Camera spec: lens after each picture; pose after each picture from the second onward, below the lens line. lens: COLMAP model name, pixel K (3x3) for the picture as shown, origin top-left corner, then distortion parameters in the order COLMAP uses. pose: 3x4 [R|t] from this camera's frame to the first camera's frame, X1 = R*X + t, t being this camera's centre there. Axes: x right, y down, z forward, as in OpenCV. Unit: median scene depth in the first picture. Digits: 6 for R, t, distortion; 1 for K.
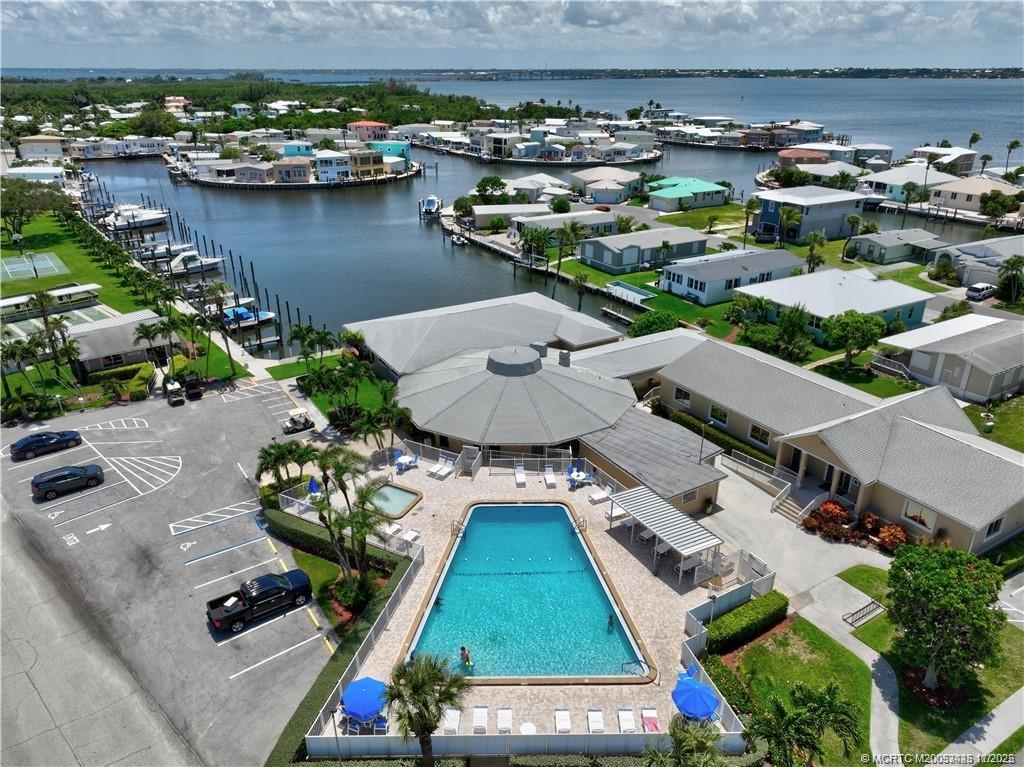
lens RADIAL K [[722.2, 0, 512.0], [0, 722.2, 383.5], [0, 0, 1]] dist [-0.013263, 0.029426]
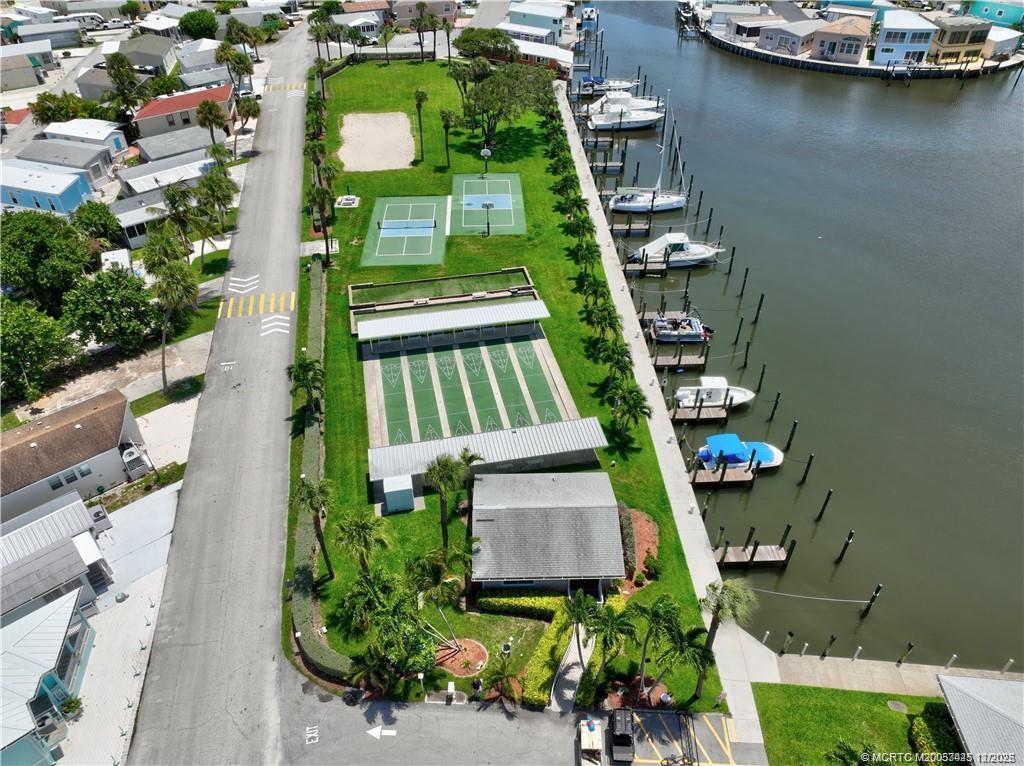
lens RADIAL K [[722.2, 0, 512.0], [0, 722.2, 383.0], [0, 0, 1]] dist [-0.013263, 0.029426]
pose [[0.815107, 0.359695, -0.454114, -0.215711], [-0.229641, 0.920290, 0.316752, -0.237514], [0.531851, -0.153904, 0.832735, 0.324914]]
